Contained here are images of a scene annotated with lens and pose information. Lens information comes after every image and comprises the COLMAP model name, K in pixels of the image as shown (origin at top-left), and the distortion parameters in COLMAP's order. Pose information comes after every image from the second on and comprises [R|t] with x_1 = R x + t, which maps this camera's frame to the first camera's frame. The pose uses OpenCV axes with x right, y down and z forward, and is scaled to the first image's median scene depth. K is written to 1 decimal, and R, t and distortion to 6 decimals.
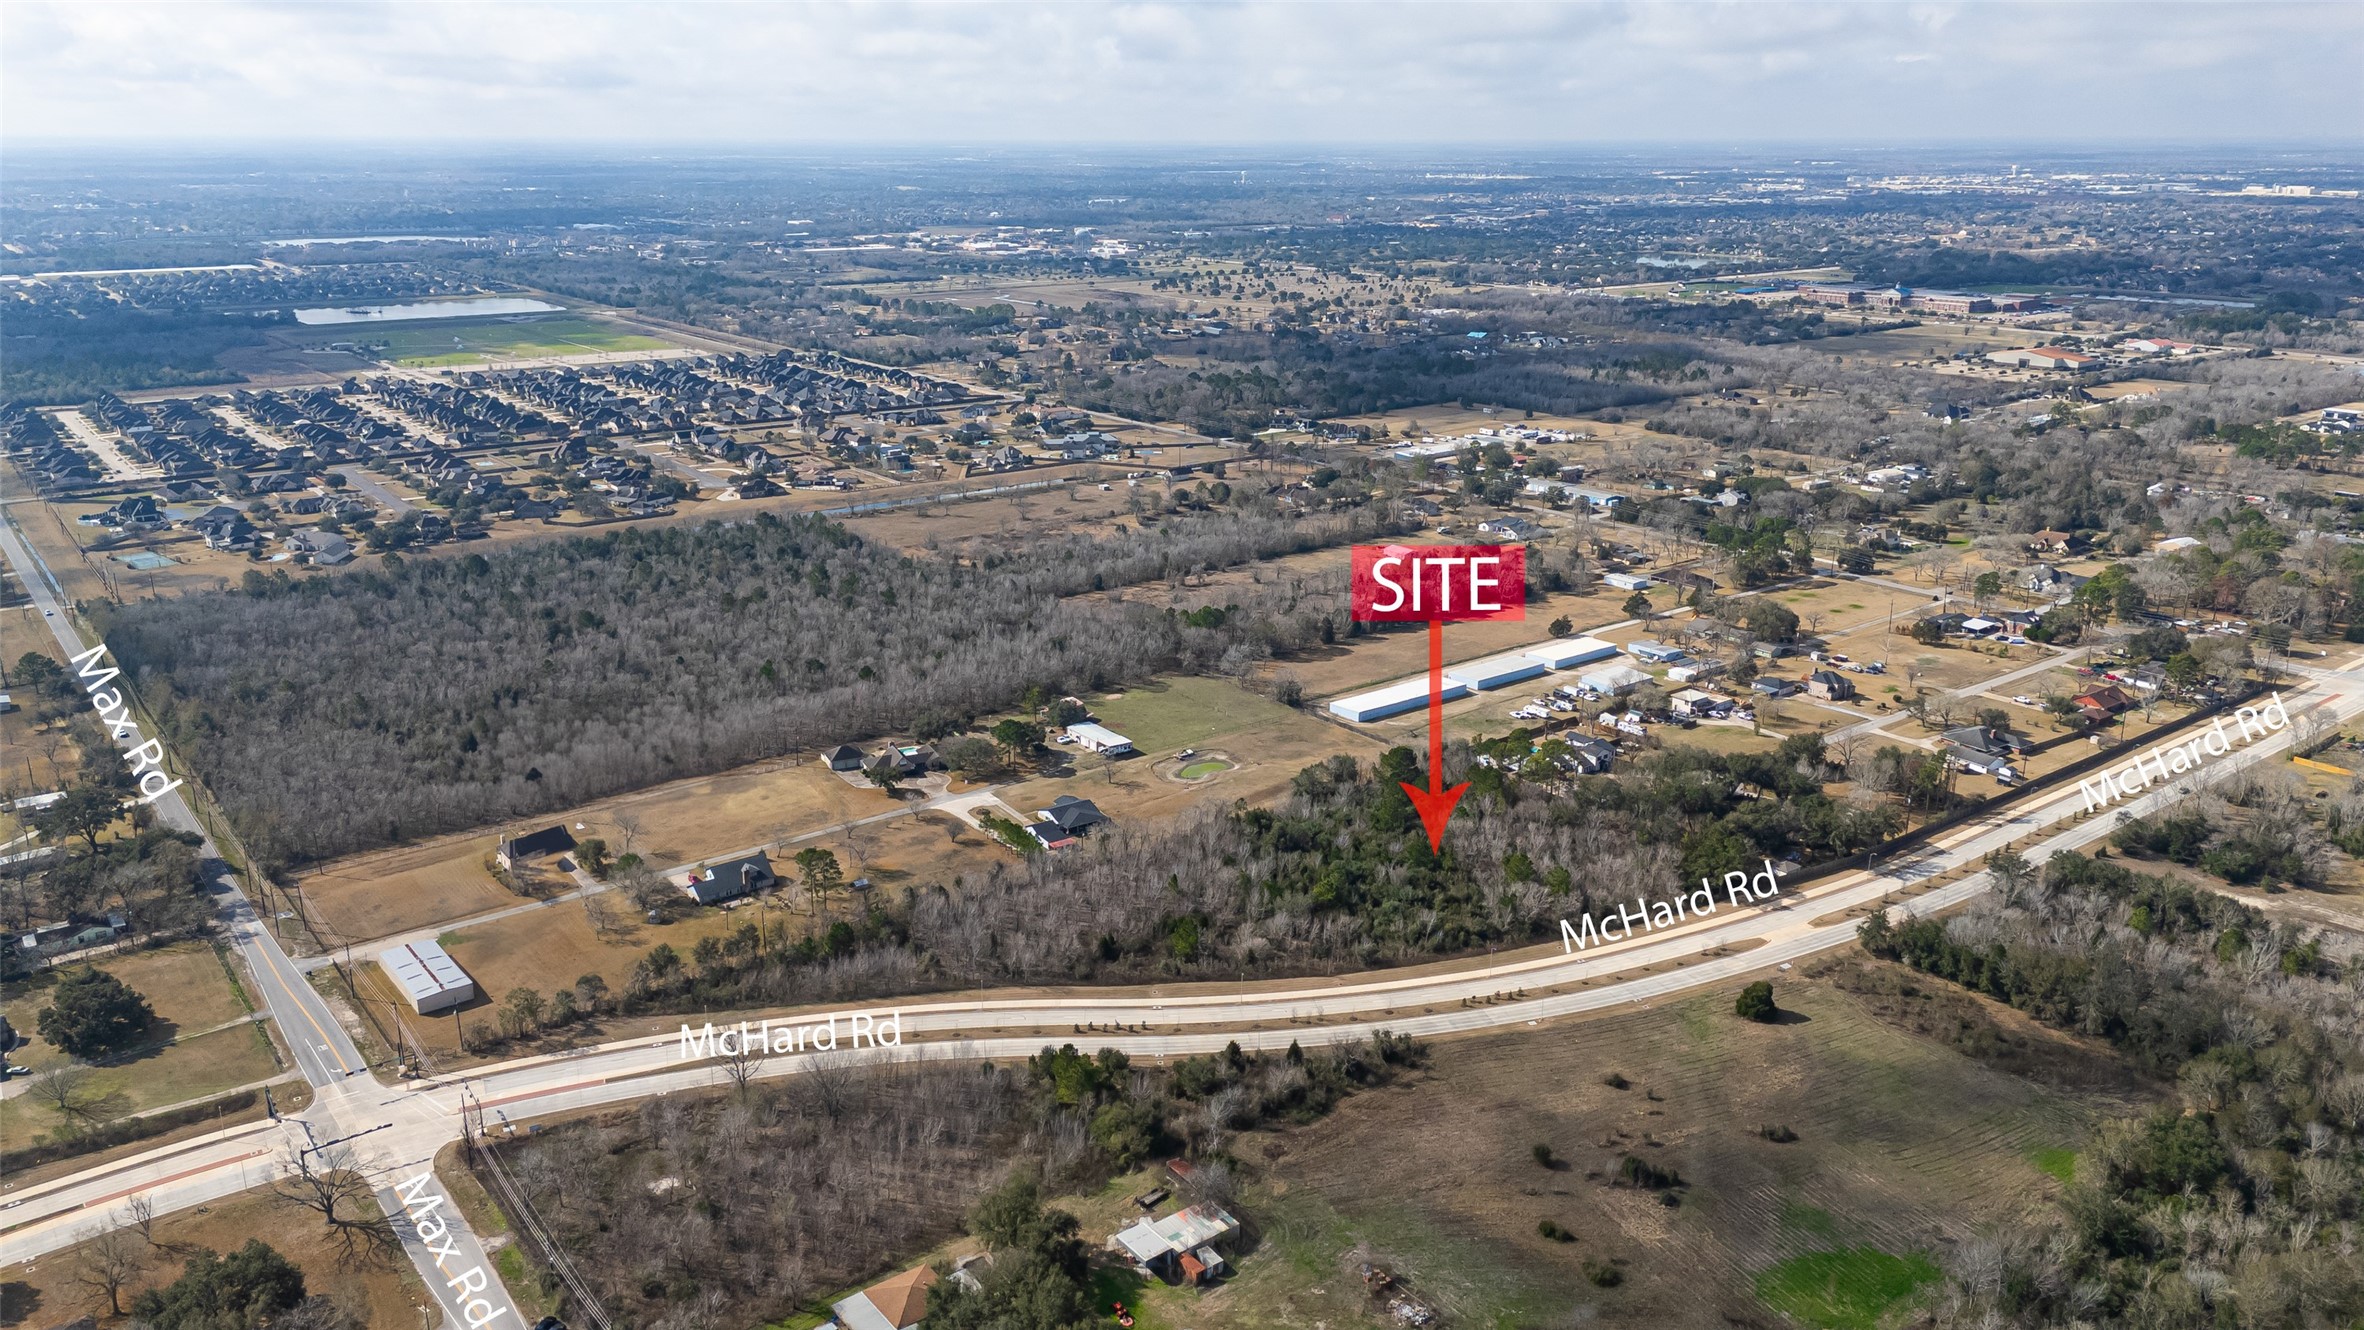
lens RADIAL K [[1726.6, 0, 1181.5], [0, 1726.6, 672.3], [0, 0, 1]] dist [0.085937, -0.086044]
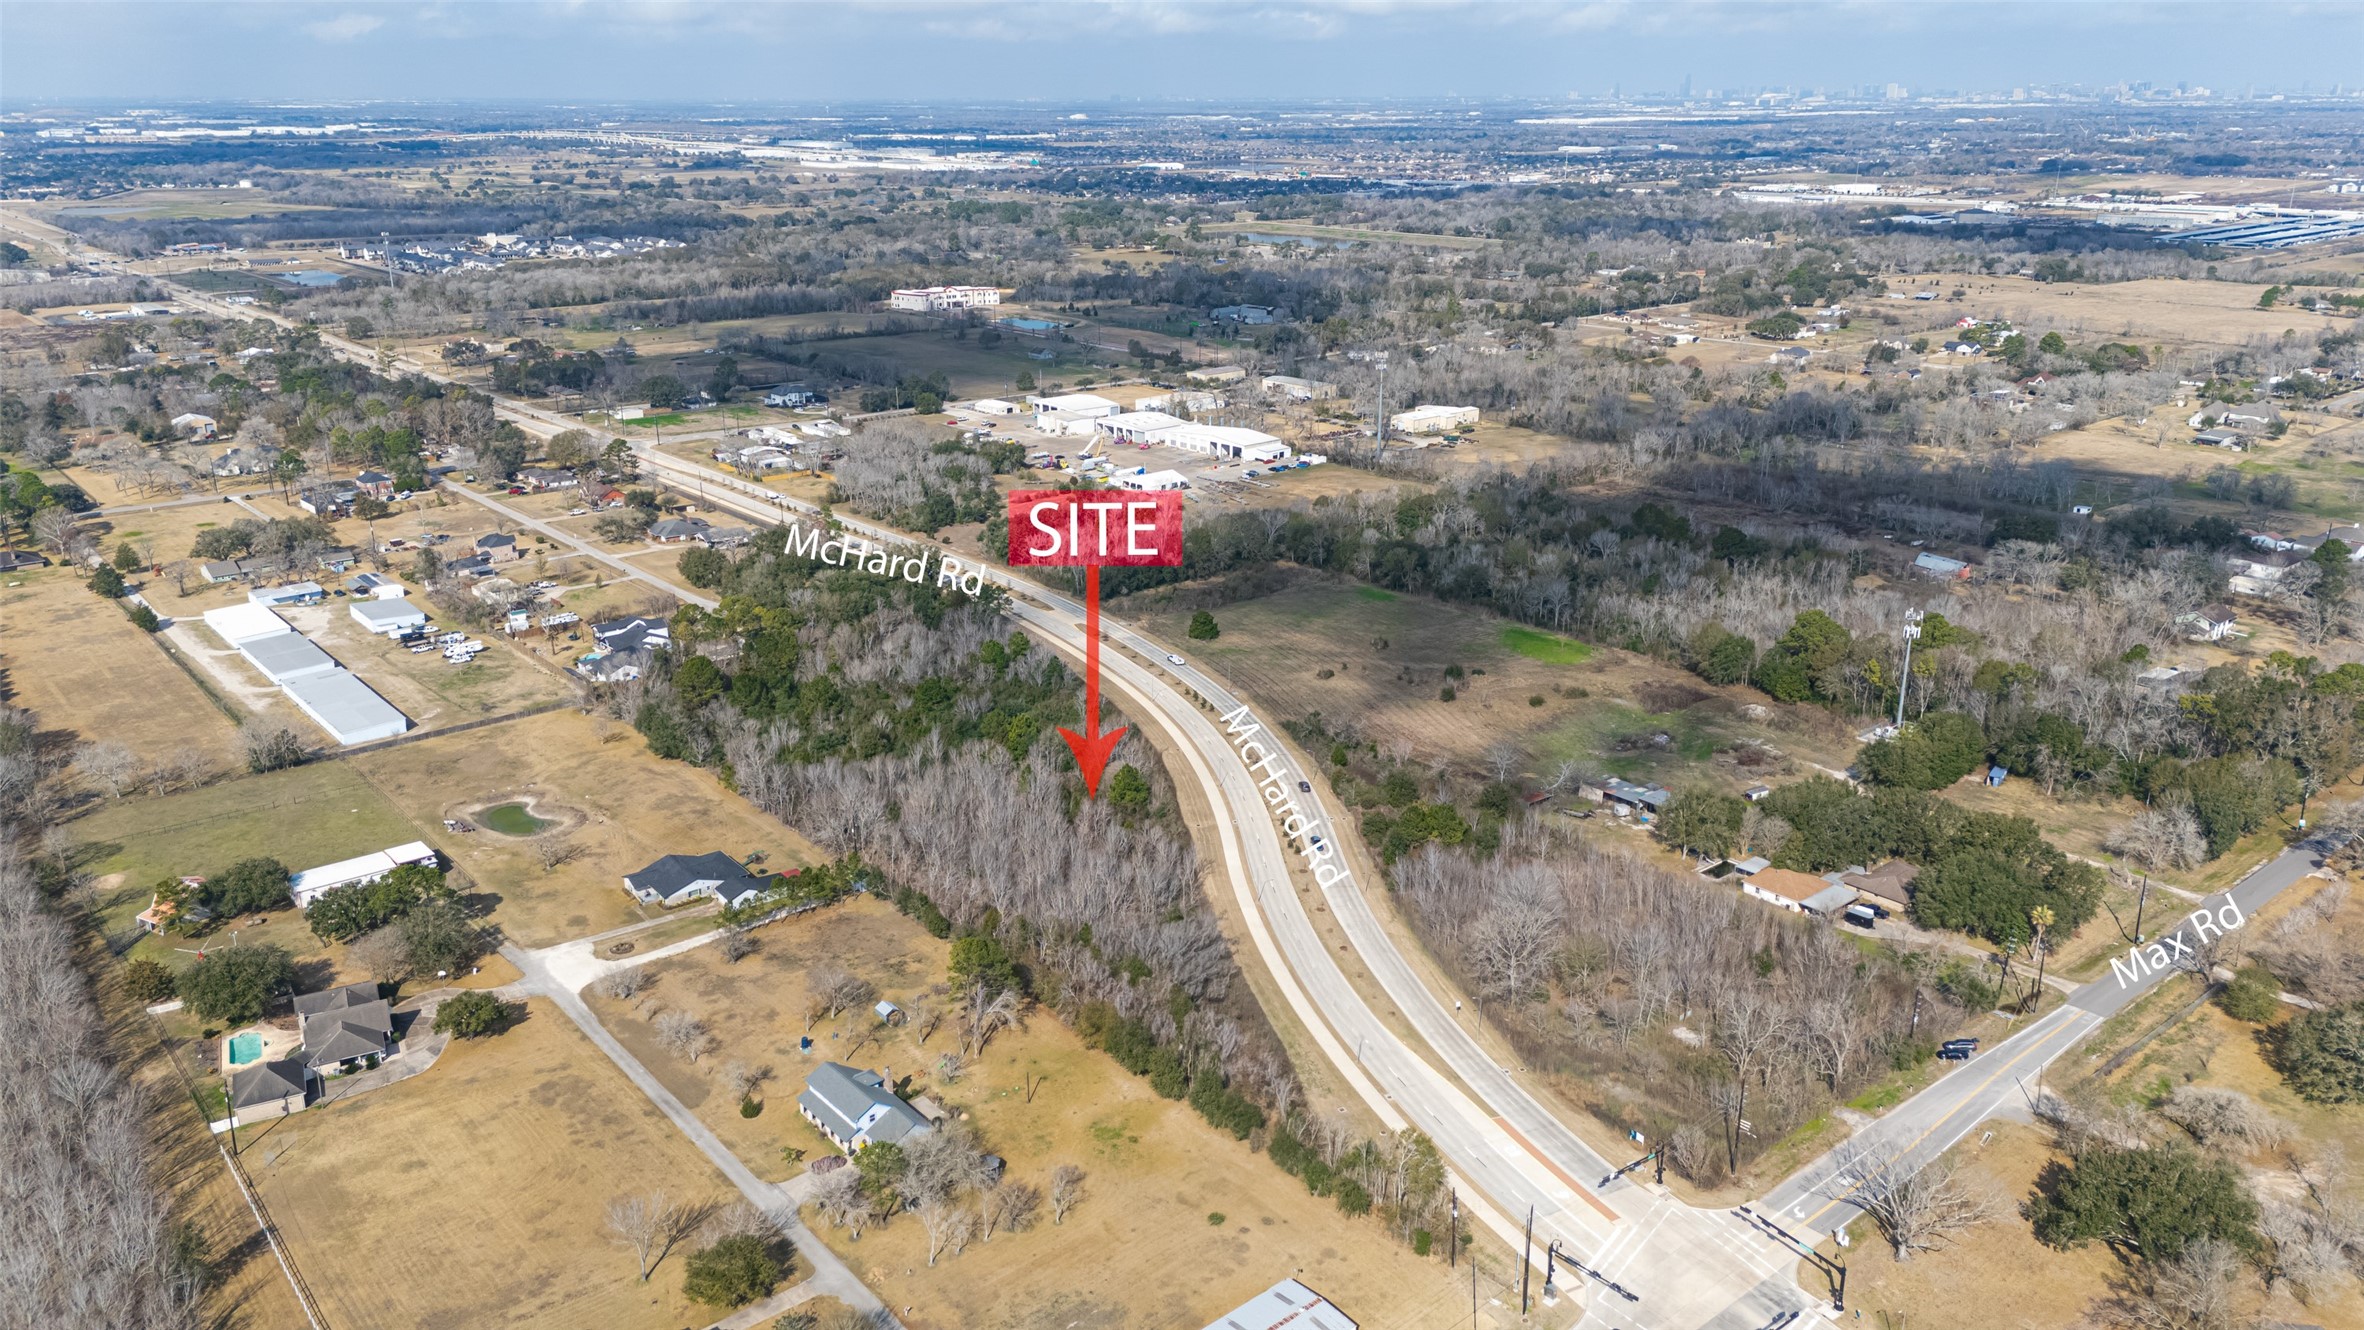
lens RADIAL K [[1726.6, 0, 1181.5], [0, 1726.6, 672.3], [0, 0, 1]] dist [0.085937, -0.086044]
pose [[-0.044392, -0.320129, 0.946333, -0.581436], [0.301294, 0.898870, 0.318207, -0.125417], [-0.952497, 0.299250, 0.056551, 0.624473]]
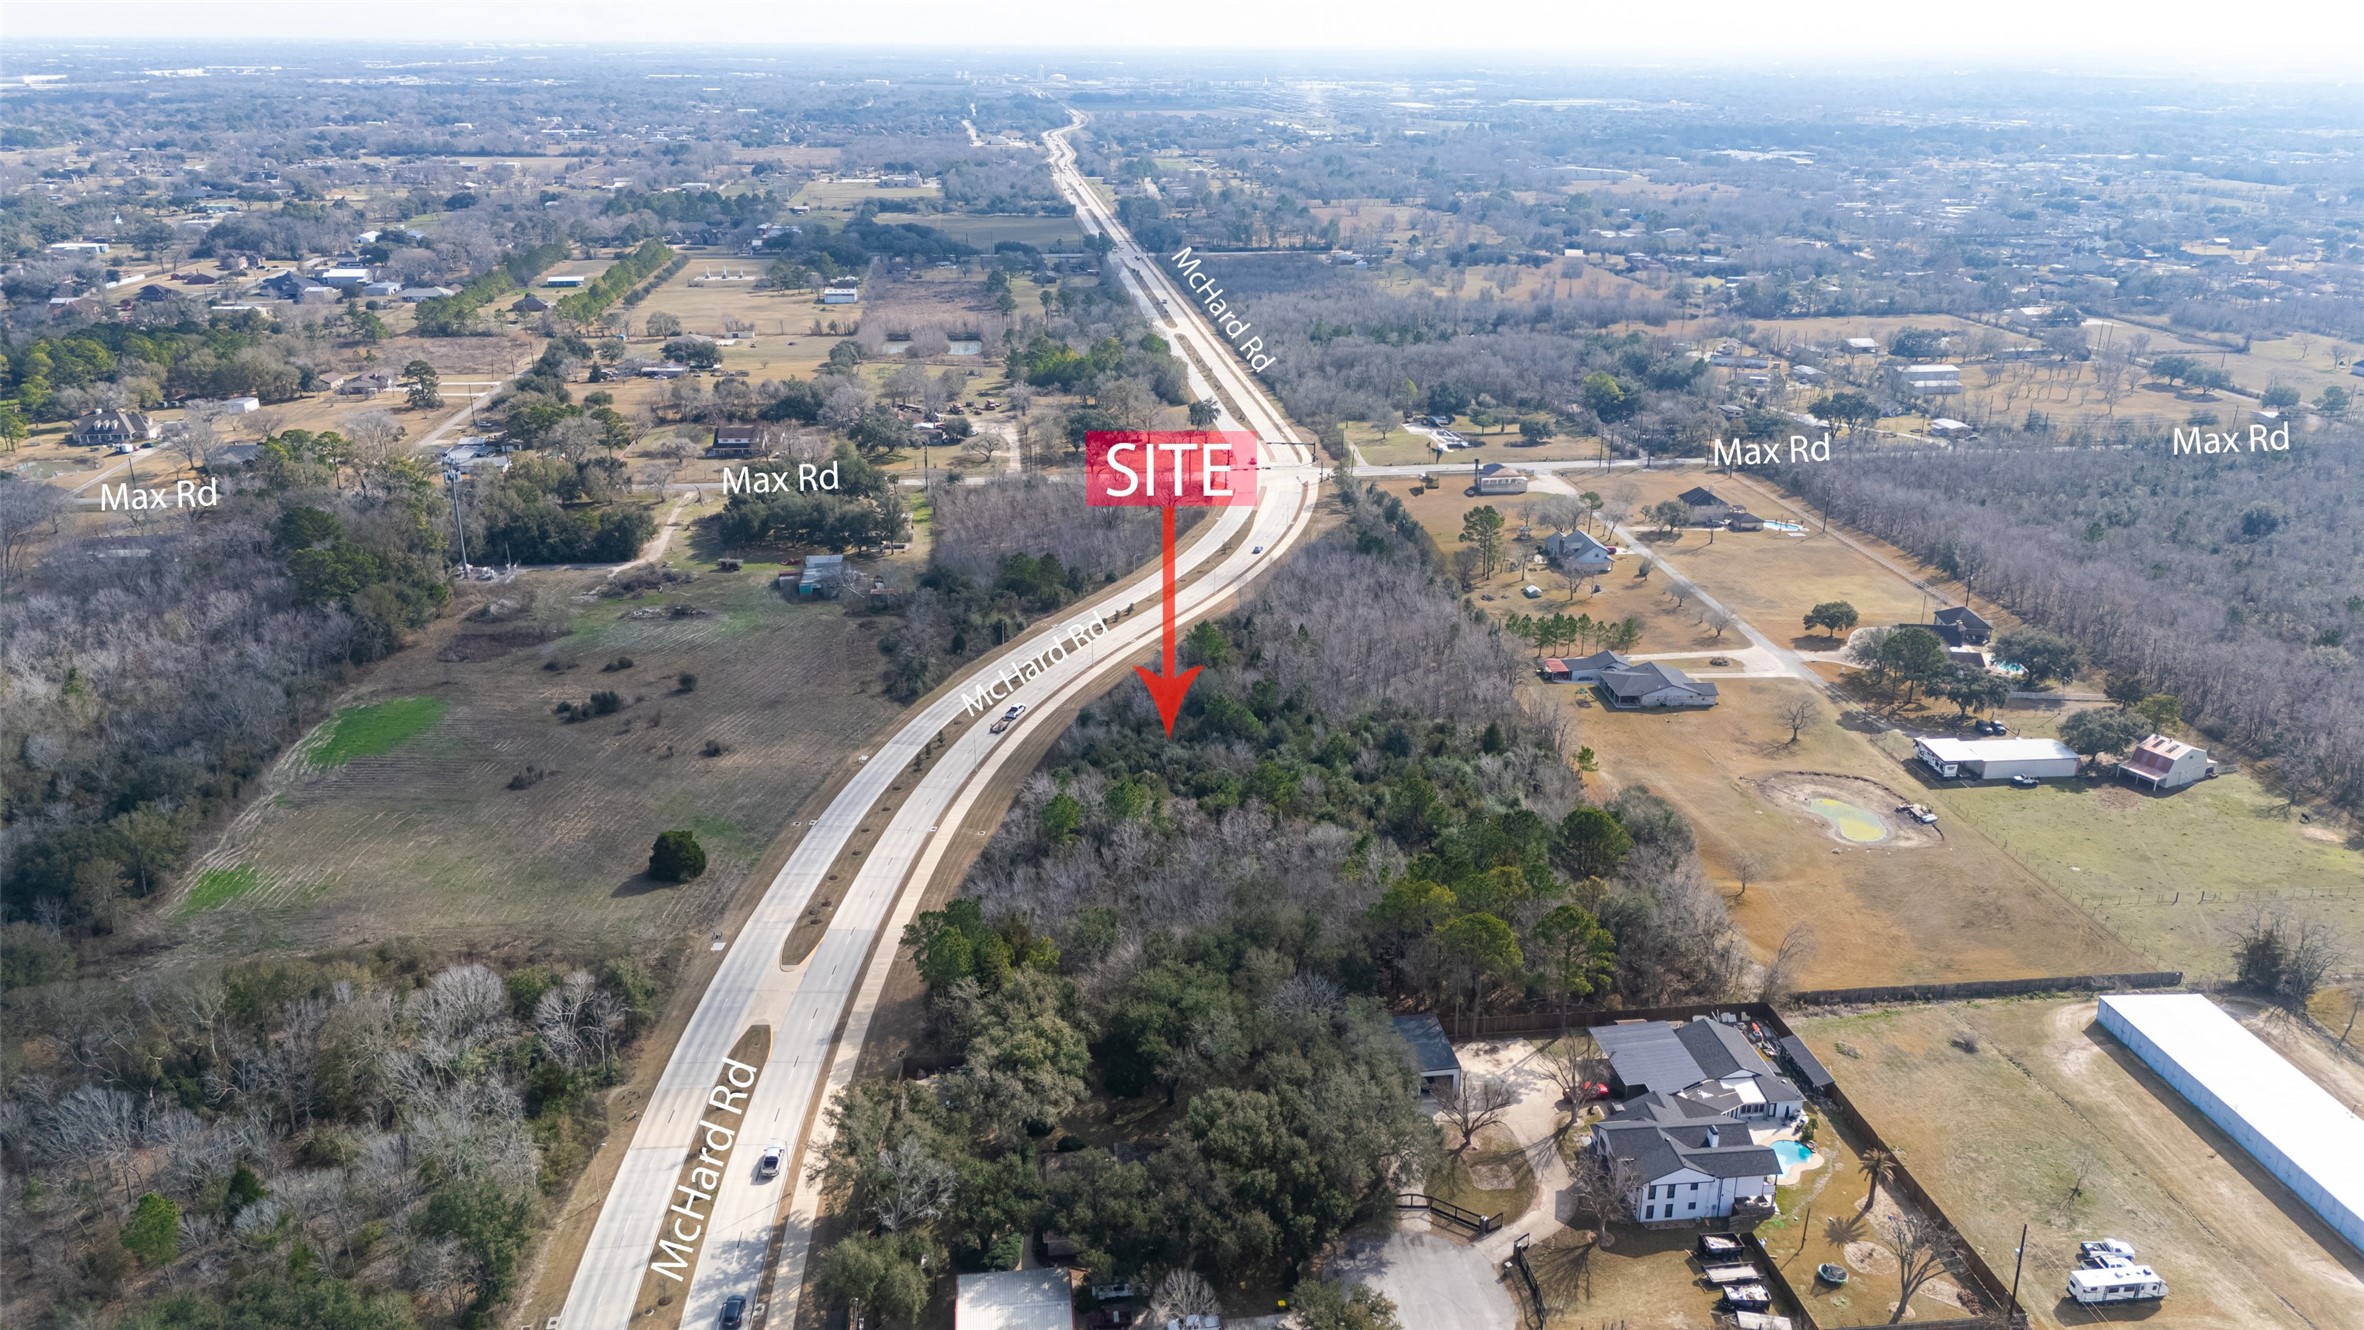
lens RADIAL K [[1726.6, 0, 1181.5], [0, 1726.6, 672.3], [0, 0, 1]] dist [0.085937, -0.086044]
pose [[-0.517462, 0.290842, -0.804763, 0.507587], [-0.259893, 0.842624, 0.471636, -0.173090], [0.815284, 0.453206, -0.360438, 0.912118]]
